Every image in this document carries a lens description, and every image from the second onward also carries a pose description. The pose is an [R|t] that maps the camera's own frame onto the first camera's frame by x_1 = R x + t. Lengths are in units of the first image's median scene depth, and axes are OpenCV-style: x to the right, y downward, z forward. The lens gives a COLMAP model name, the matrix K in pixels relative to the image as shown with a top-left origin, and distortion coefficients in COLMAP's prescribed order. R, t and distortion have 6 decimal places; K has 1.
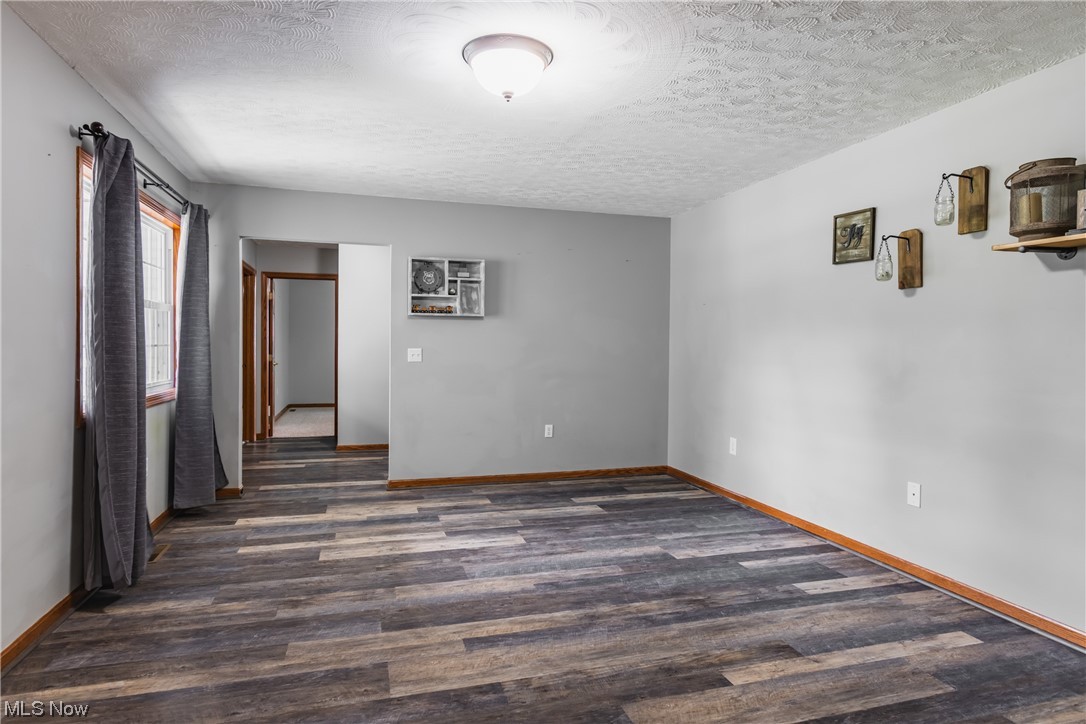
lens RADIAL K [[628.1, 0, 545.7], [0, 628.1, 356.6], [0, 0, 1]] dist [-0.000572, -0.000396]
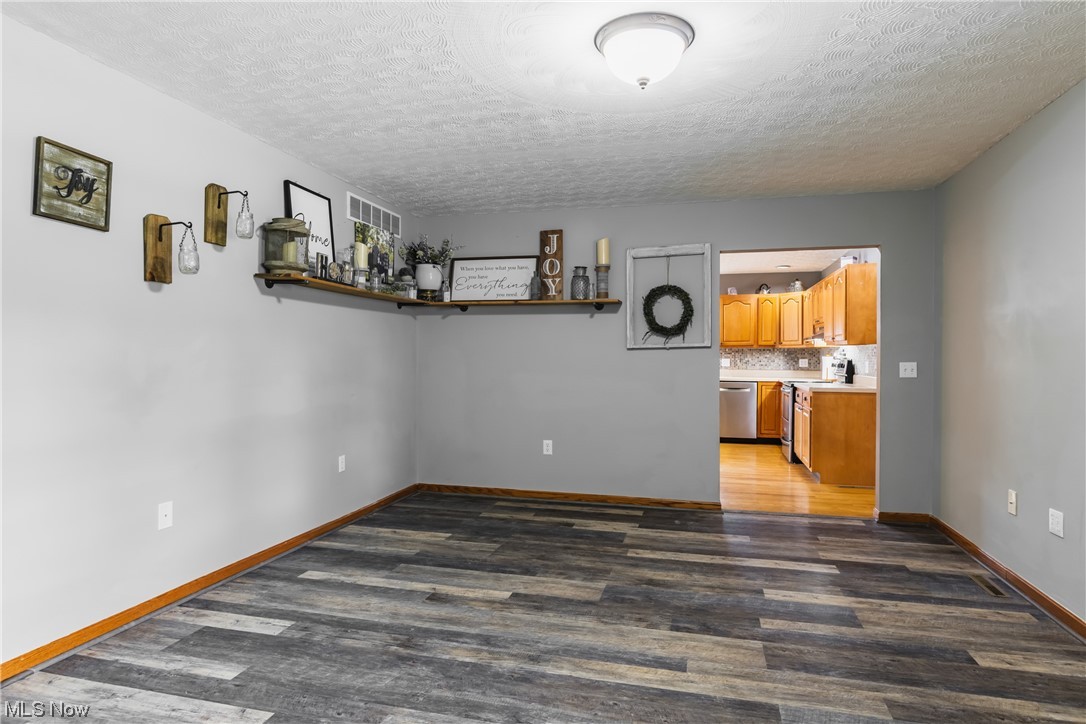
lens RADIAL K [[628.1, 0, 546.6], [0, 628.1, 359.5], [0, 0, 1]] dist [-0.000572, -0.000396]
pose [[-0.859566, -0.019094, 0.510668, -0.386429], [-0.006513, 0.999630, 0.026415, -0.034020], [-0.510984, 0.019380, -0.859372, 1.740566]]
